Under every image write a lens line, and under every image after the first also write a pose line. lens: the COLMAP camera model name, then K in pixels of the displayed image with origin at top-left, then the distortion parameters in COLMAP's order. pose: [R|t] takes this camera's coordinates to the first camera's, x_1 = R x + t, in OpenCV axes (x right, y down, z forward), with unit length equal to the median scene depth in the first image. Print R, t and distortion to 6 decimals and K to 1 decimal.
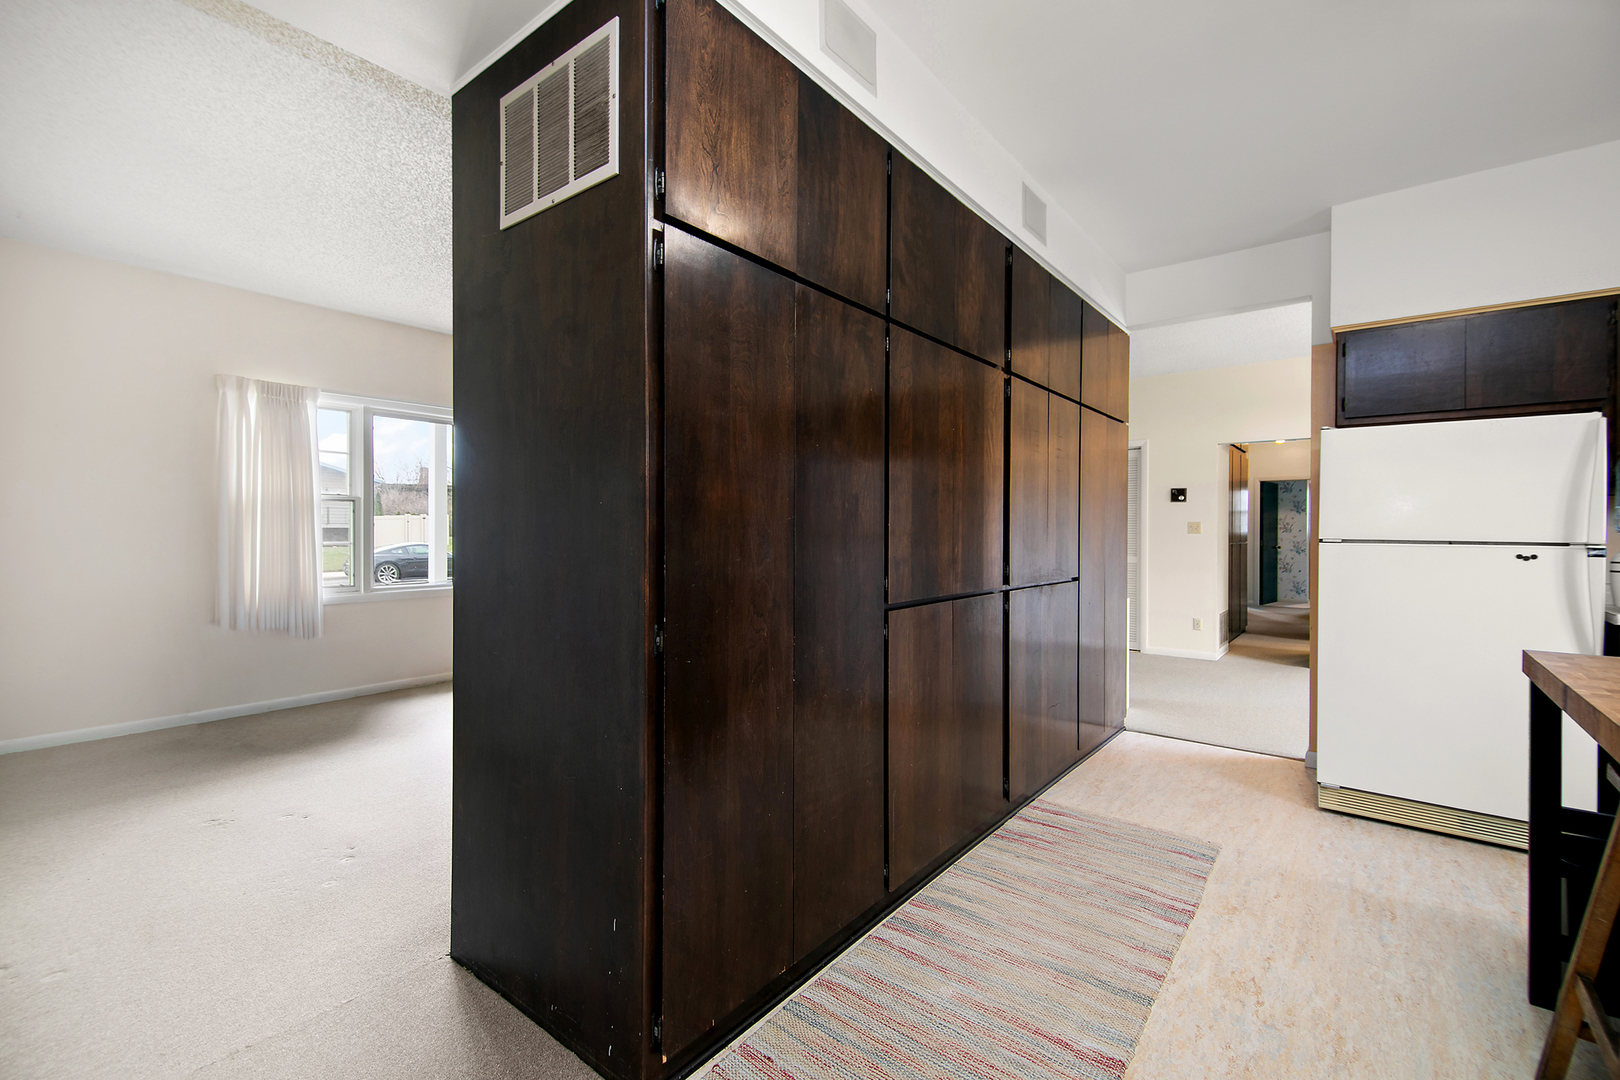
lens RADIAL K [[695.0, 0, 807.9], [0, 695.0, 528.5], [0, 0, 1]] dist [0.034794, -0.012458]
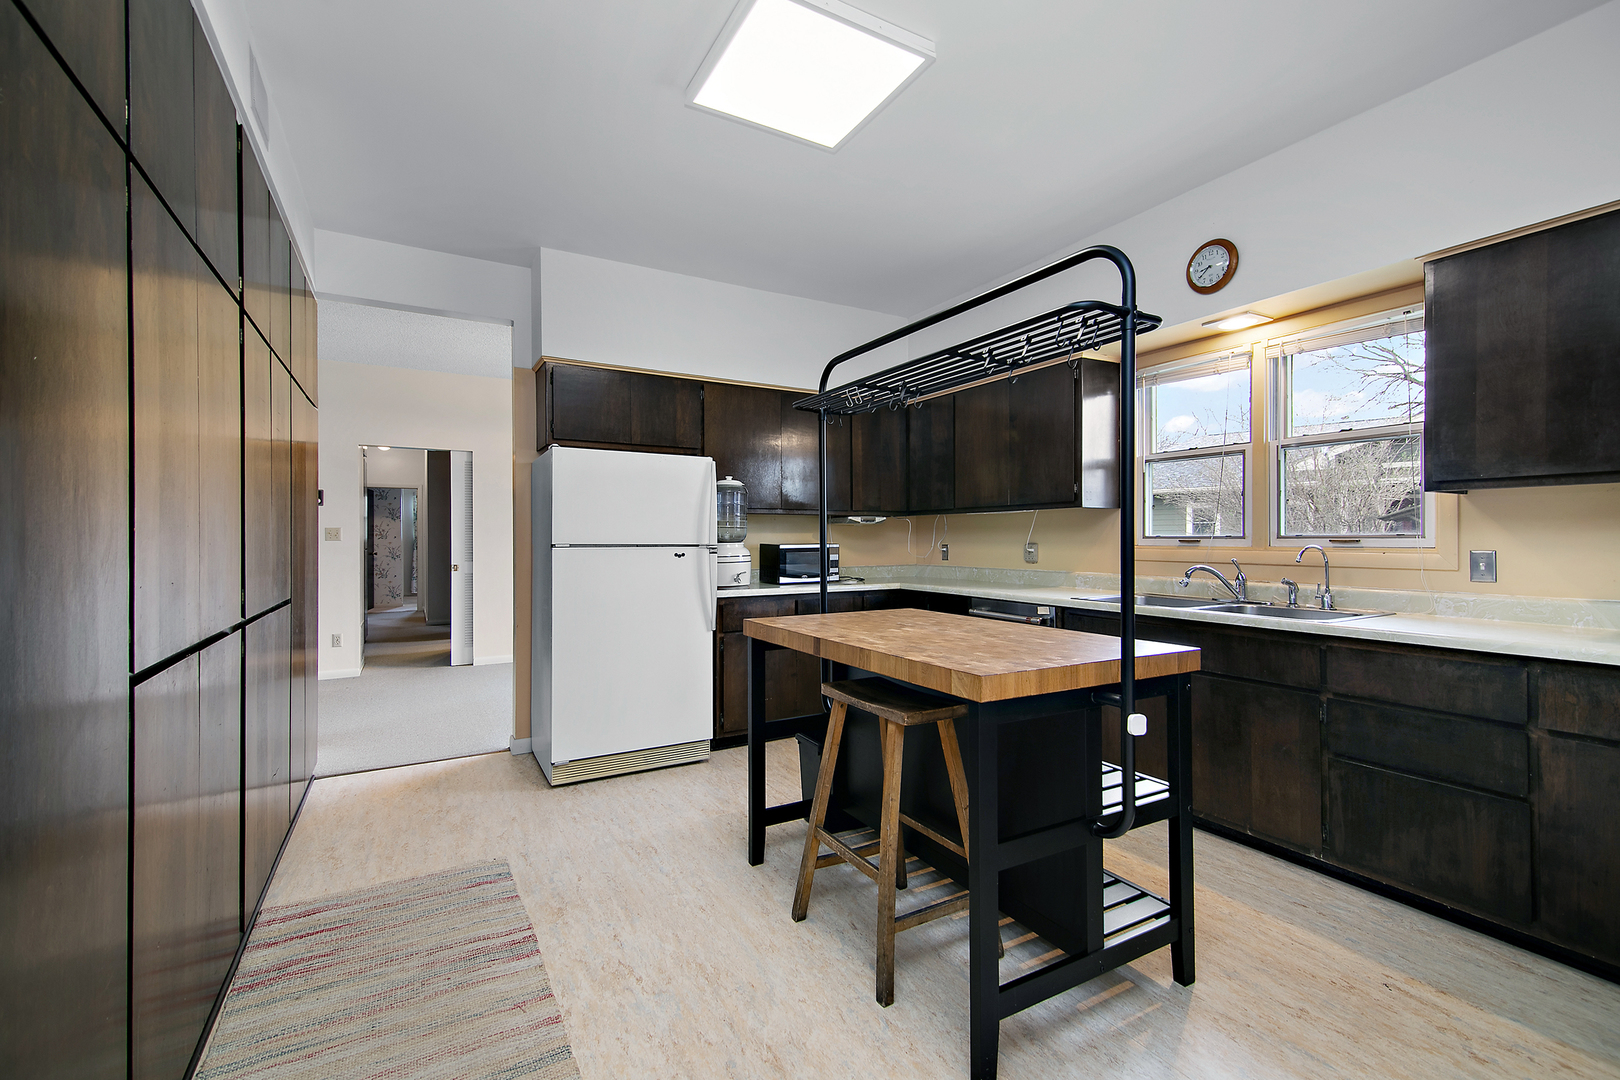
lens RADIAL K [[695.0, 0, 807.9], [0, 695.0, 528.5], [0, 0, 1]] dist [0.034794, -0.012458]
pose [[0.372080, 0.009367, 0.928153, -0.182082], [-0.000799, 0.999952, -0.009771, 0.001031], [-0.928200, 0.002894, 0.372070, 0.260562]]
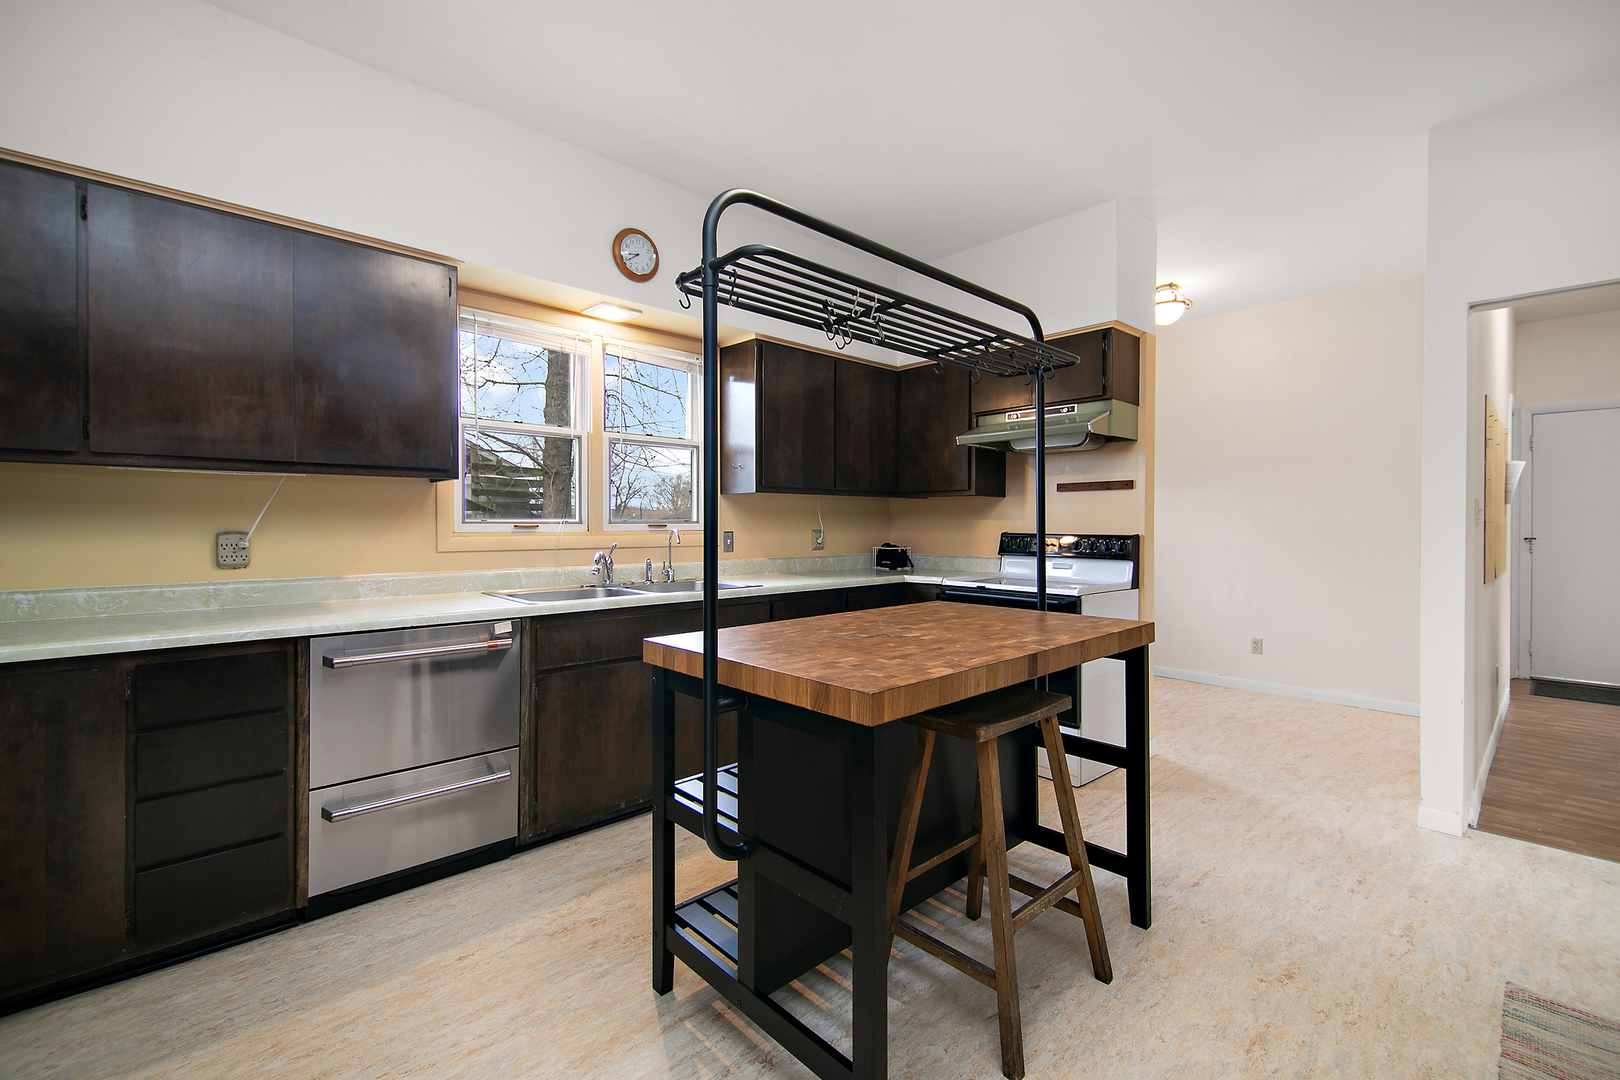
lens RADIAL K [[695.0, 0, 807.9], [0, 695.0, 528.5], [0, 0, 1]] dist [0.034794, -0.012458]
pose [[-0.990793, -0.003823, 0.135328, 0.752884], [-0.003468, 0.999990, 0.002866, 0.009723], [-0.135338, 0.002370, -0.990797, 1.251529]]
